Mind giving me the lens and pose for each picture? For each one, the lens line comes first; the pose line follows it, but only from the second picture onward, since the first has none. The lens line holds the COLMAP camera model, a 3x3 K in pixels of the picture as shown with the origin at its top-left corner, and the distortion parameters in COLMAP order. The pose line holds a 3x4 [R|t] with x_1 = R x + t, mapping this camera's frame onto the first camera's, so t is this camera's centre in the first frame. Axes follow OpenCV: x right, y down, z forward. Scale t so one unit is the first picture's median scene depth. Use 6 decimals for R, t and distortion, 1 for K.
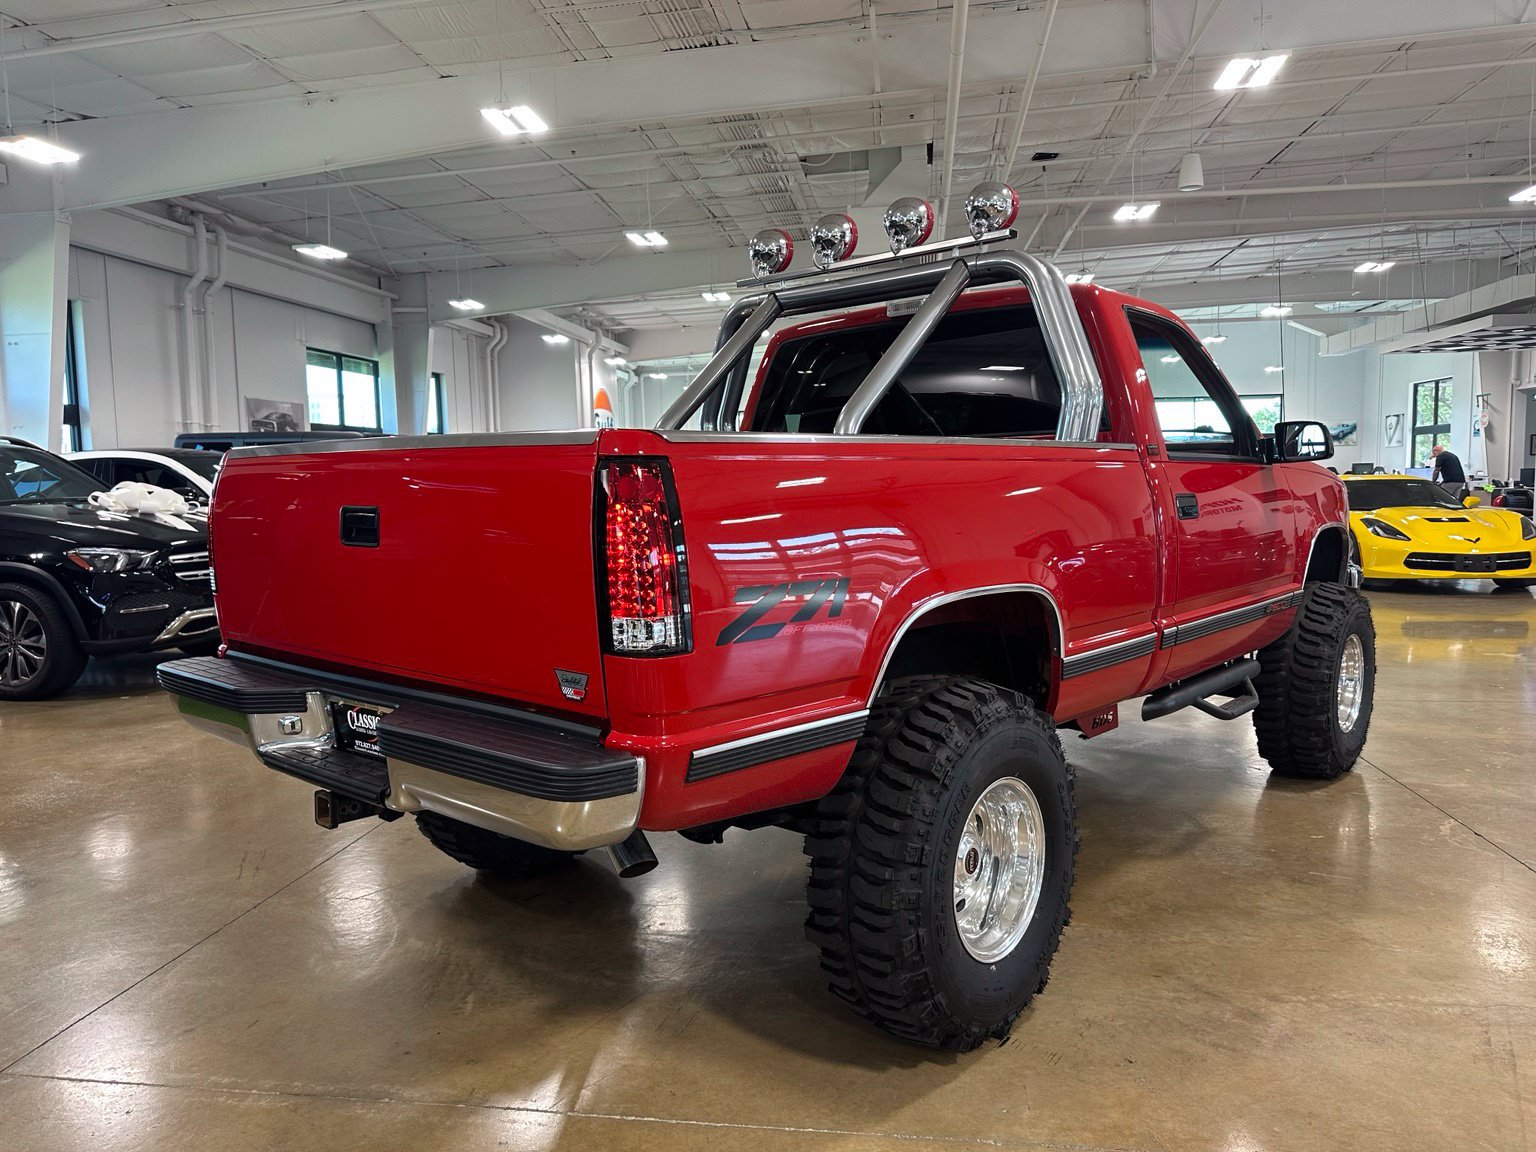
lens RADIAL K [[1091.1, 0, 775.4], [0, 1091.1, 571.7], [0, 0, 1]] dist [-0.005982, -0.009508]
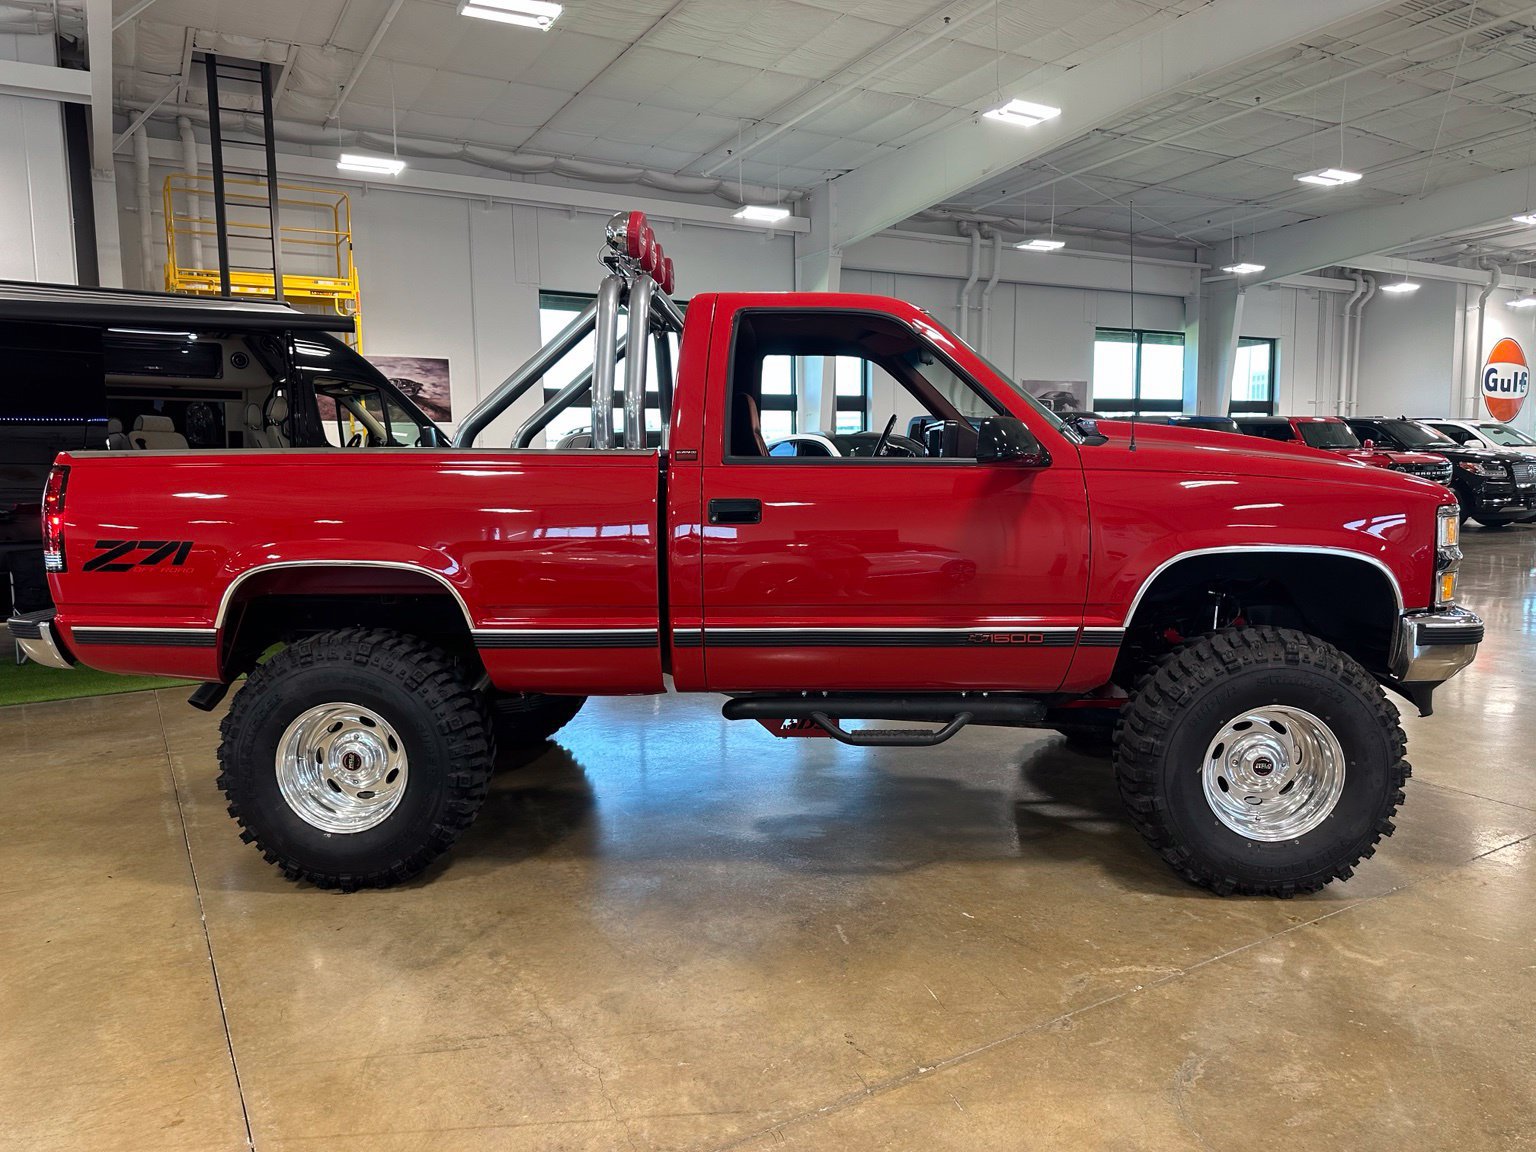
lens RADIAL K [[1072.7, 0, 768.0], [0, 1072.7, 576.0], [0, 0, 1]] dist [0.037568, -0.000519]
pose [[0.636062, 0.092515, -0.766072, 0.229136], [-0.064141, 0.995690, 0.066989, -0.014102], [0.768967, 0.006527, 0.639255, 0.078645]]
